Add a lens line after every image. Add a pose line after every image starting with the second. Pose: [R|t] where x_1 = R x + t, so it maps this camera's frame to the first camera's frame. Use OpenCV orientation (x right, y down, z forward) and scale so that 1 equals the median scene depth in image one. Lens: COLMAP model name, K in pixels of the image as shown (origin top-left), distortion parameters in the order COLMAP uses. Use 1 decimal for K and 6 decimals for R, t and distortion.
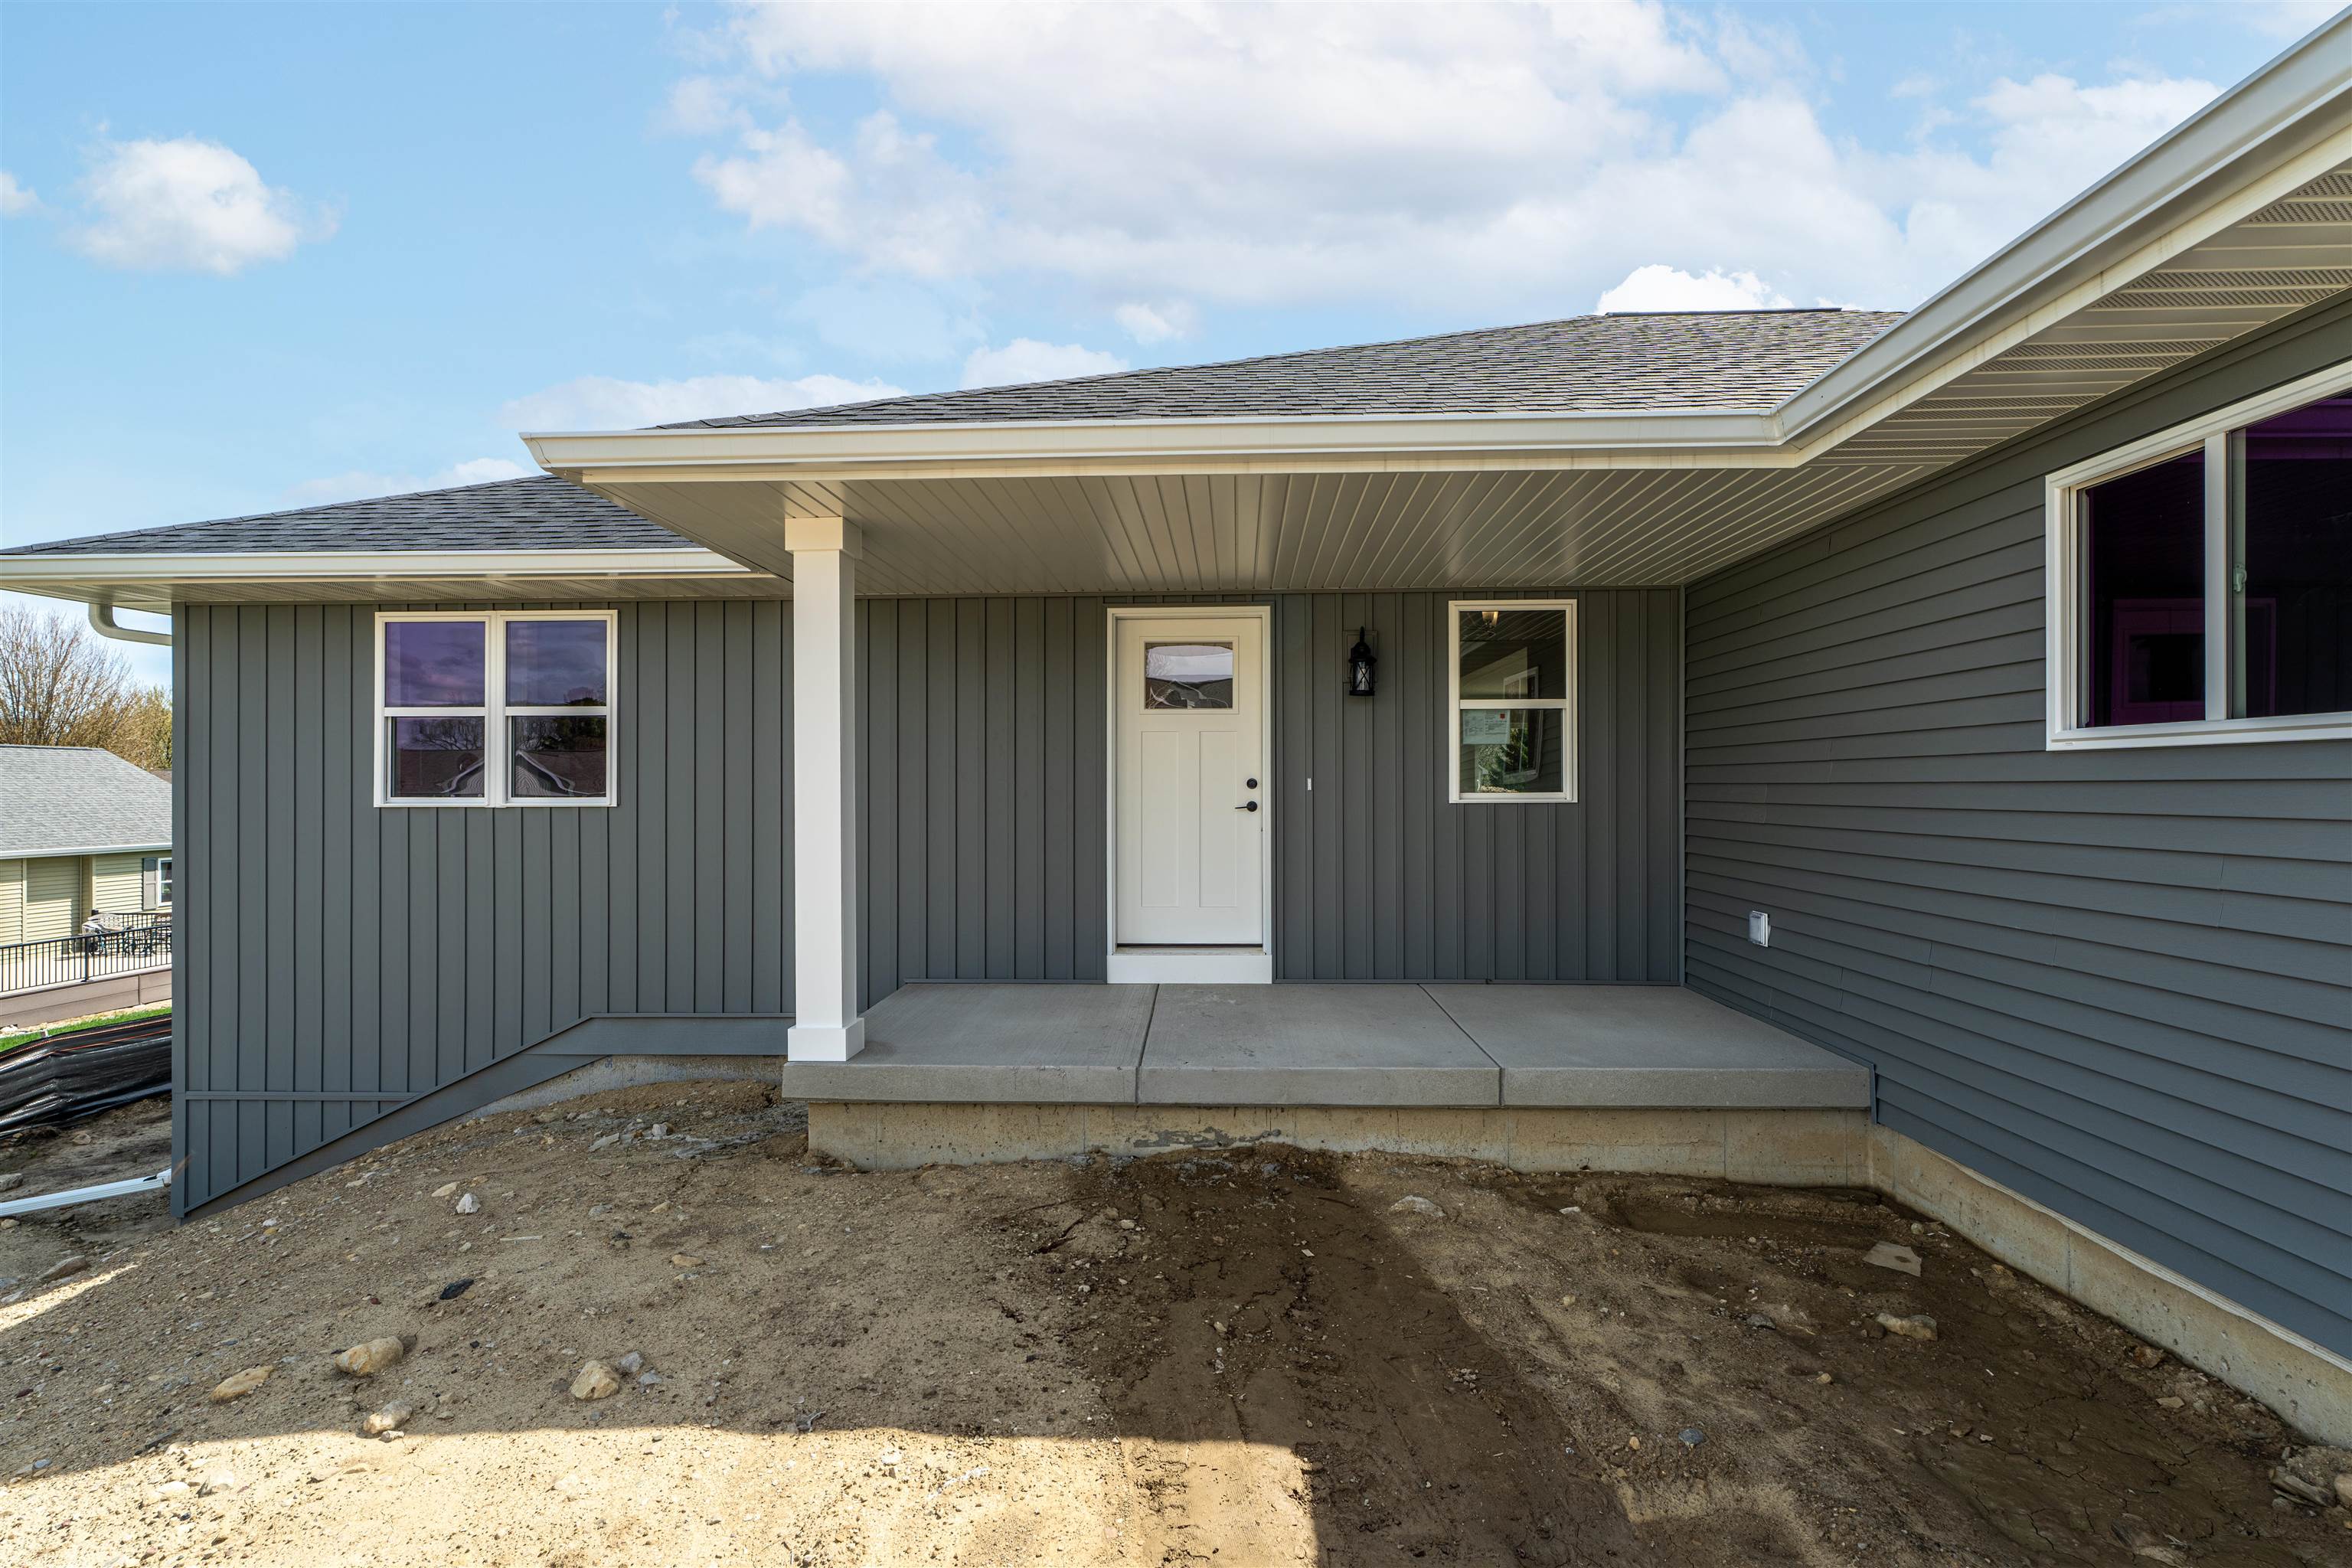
lens RADIAL K [[1183.0, 0, 1187.5], [0, 1183.0, 788.8], [0, 0, 1]] dist [0.006010, 0.001093]
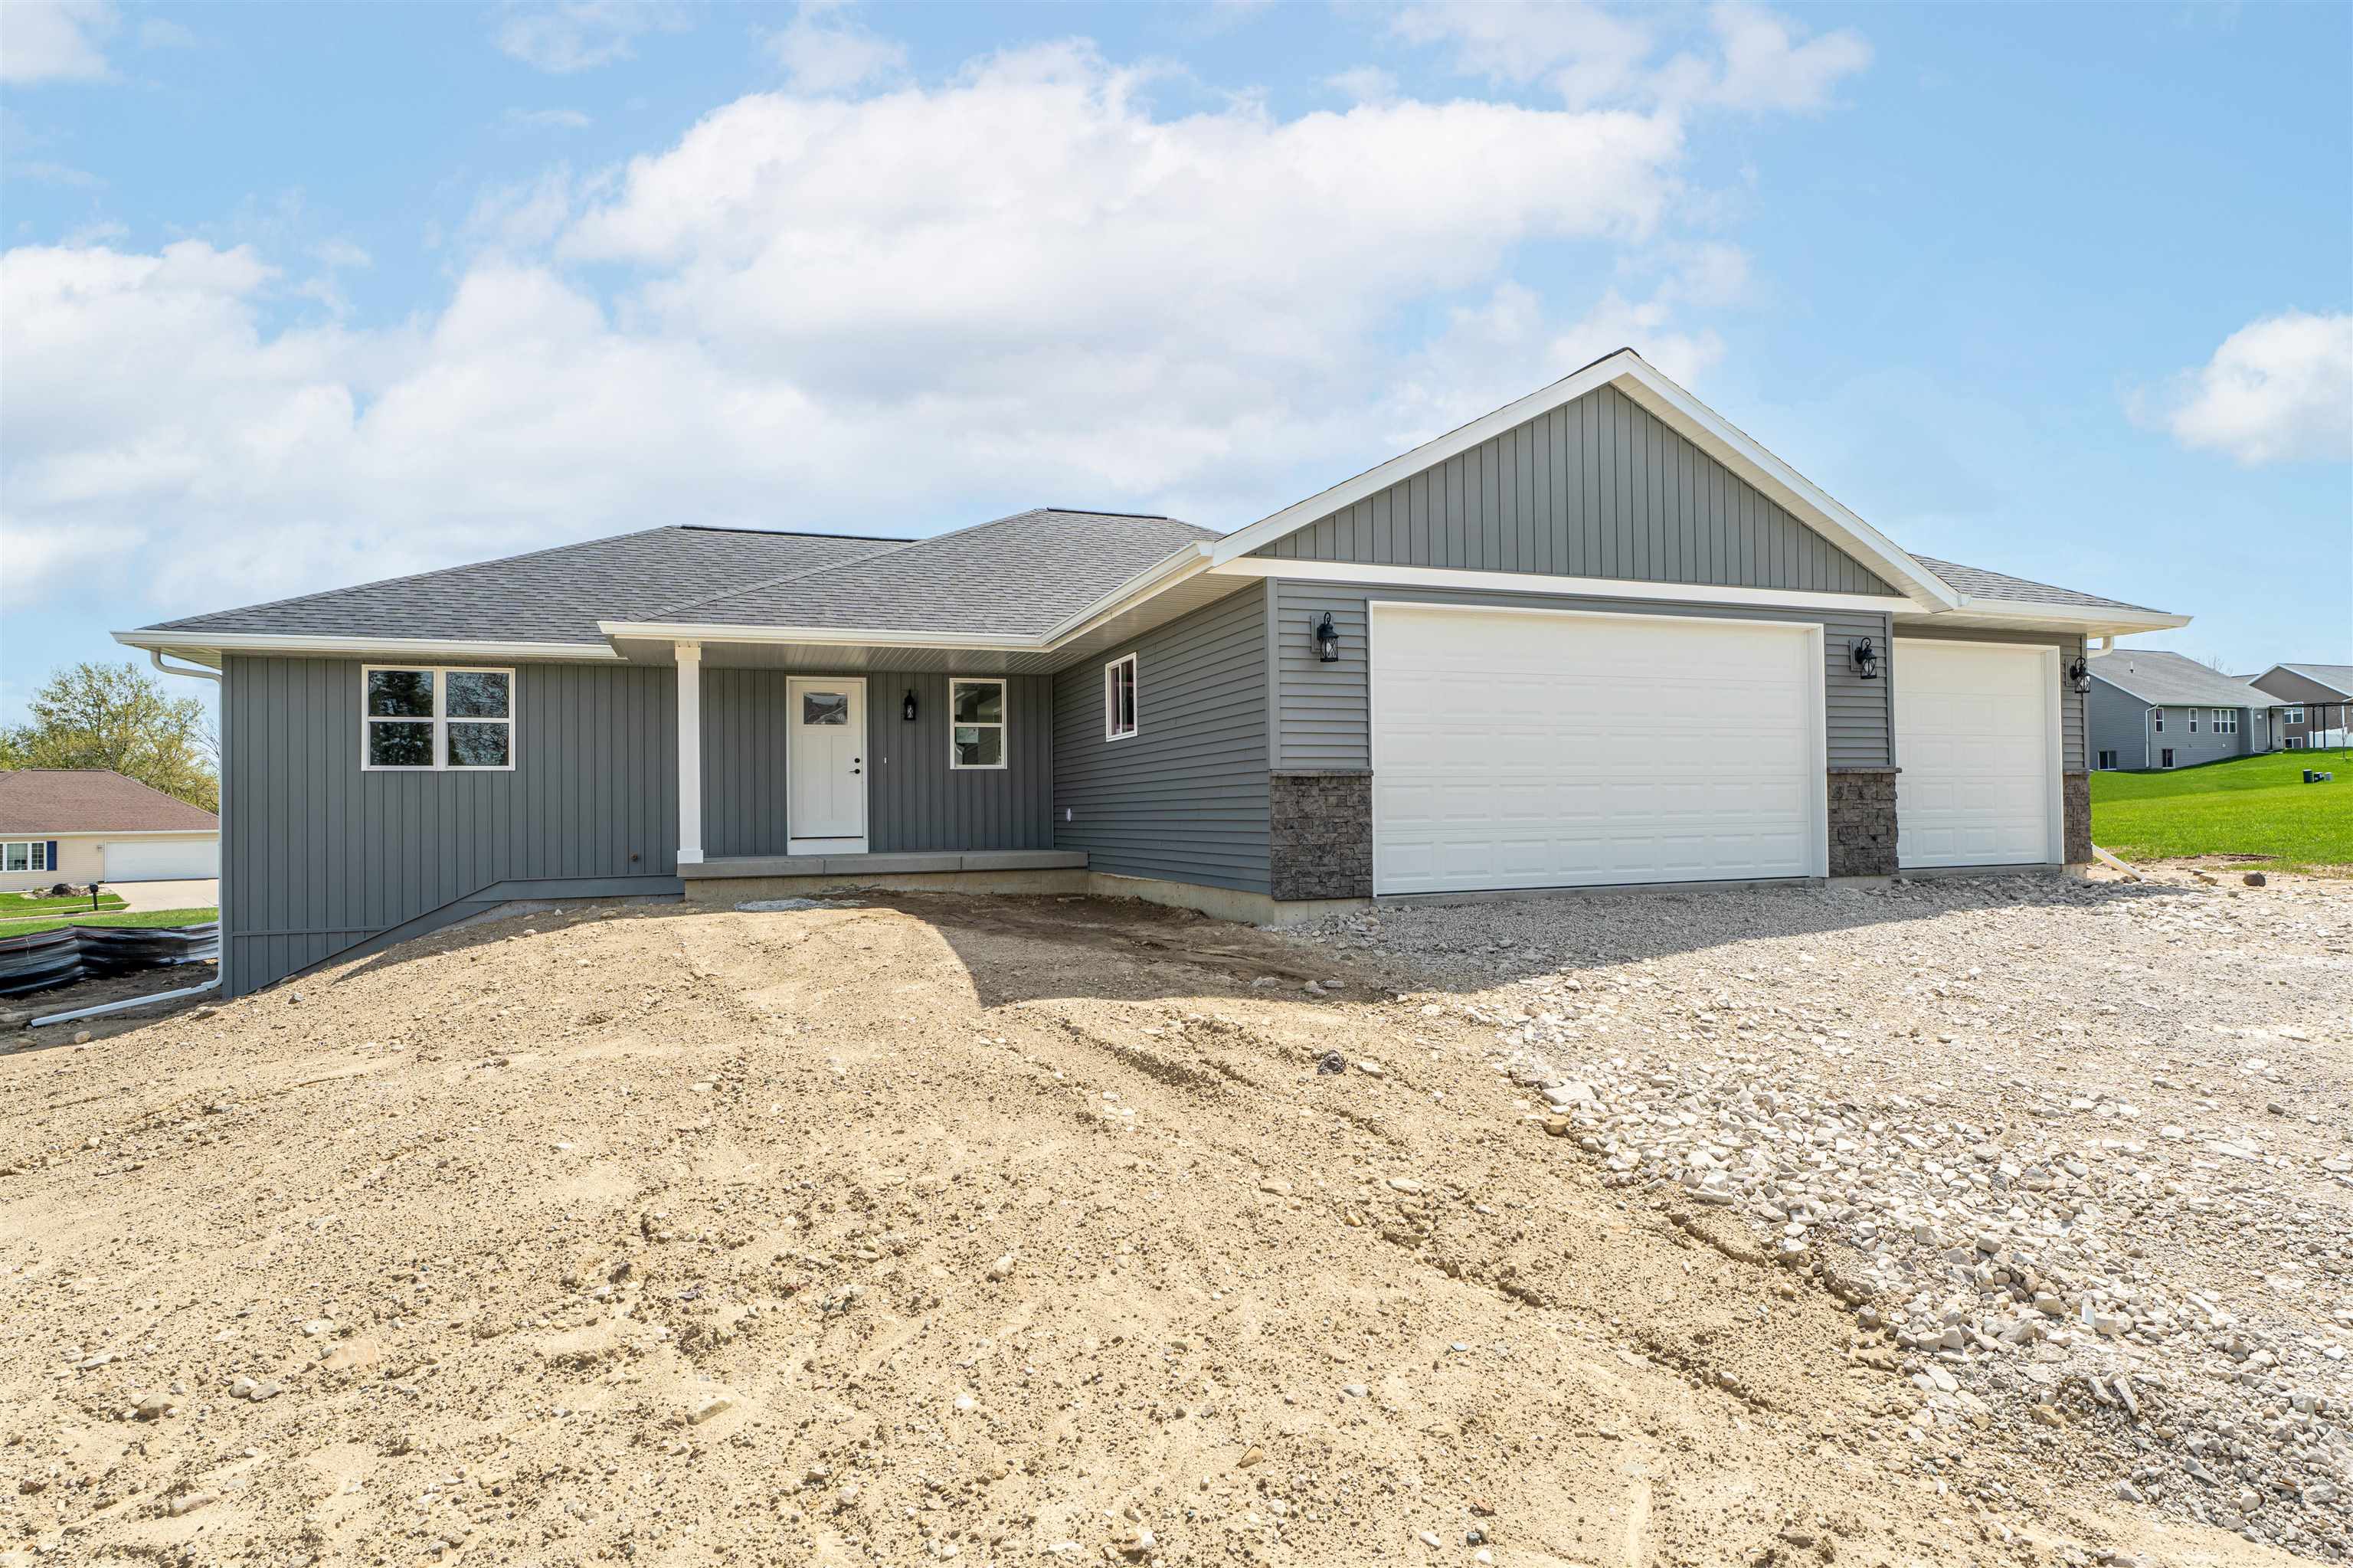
lens RADIAL K [[1183.5, 0, 1188.0], [0, 1183.5, 788.8], [0, 0, 1]] dist [0.006010, 0.001093]
pose [[0.929675, -0.002147, 0.368373, -0.177378], [0.006149, 0.999934, -0.009691, 0.070692], [-0.368328, 0.011274, 0.929627, -1.195451]]
